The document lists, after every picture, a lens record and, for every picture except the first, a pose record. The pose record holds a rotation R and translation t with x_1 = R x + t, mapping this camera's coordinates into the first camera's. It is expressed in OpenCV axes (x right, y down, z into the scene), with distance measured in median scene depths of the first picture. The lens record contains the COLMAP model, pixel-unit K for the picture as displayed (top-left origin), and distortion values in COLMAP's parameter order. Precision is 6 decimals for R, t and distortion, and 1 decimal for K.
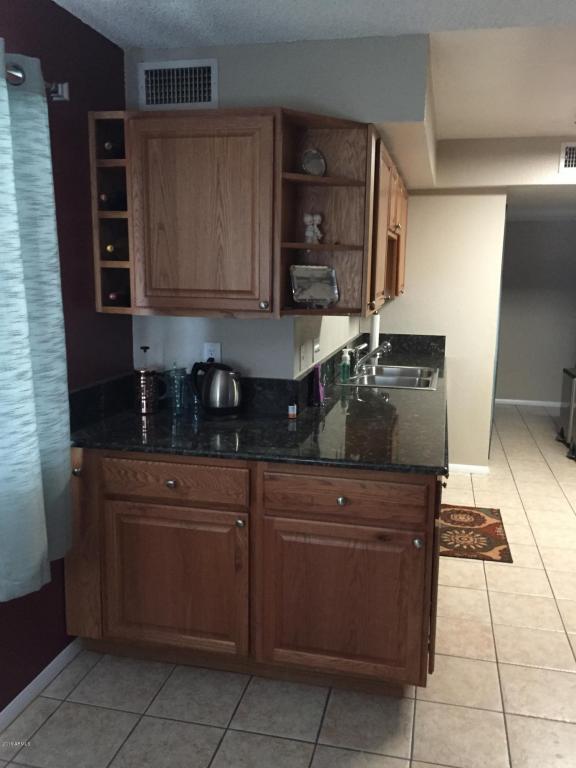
lens RADIAL K [[665.1, 0, 288.0], [0, 665.1, 384.0], [0, 0, 1]] dist [0.034519, -0.002652]
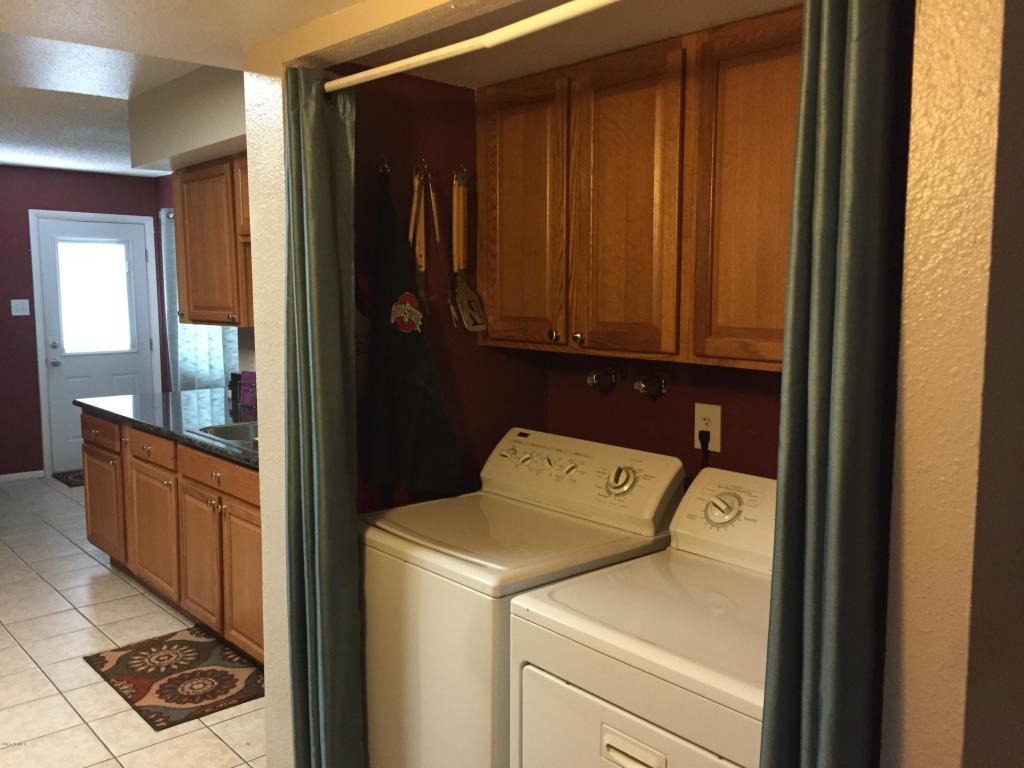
lens RADIAL K [[886.7, 0, 512.0], [0, 886.7, 384.0], [0, 0, 1]] dist [0.034519, -0.002652]
pose [[-0.583907, 0.081480, -0.807721, 0.749877], [-0.143061, 0.969052, 0.201175, -0.280961], [0.799116, 0.233021, -0.554180, 1.658606]]
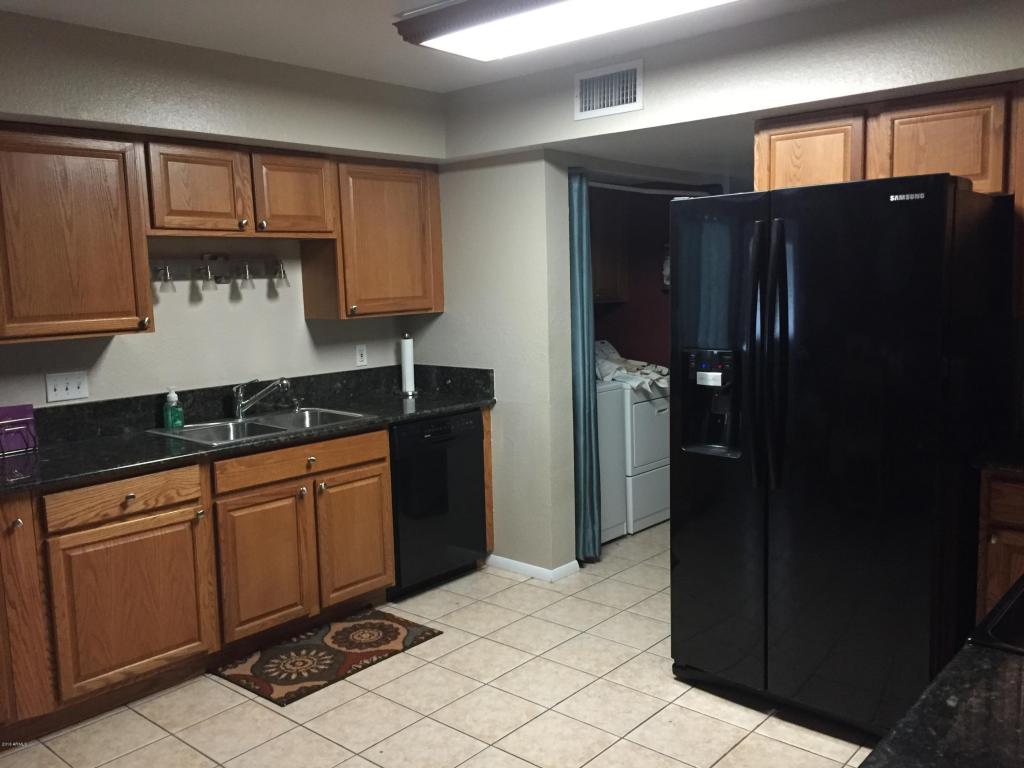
lens RADIAL K [[886.7, 0, 512.0], [0, 886.7, 384.0], [0, 0, 1]] dist [0.034519, -0.002652]
pose [[0.879374, 0.020799, -0.475677, 0.844441], [-0.040877, 0.998655, -0.031902, -0.036371], [0.474373, 0.047498, 0.879042, 0.257806]]
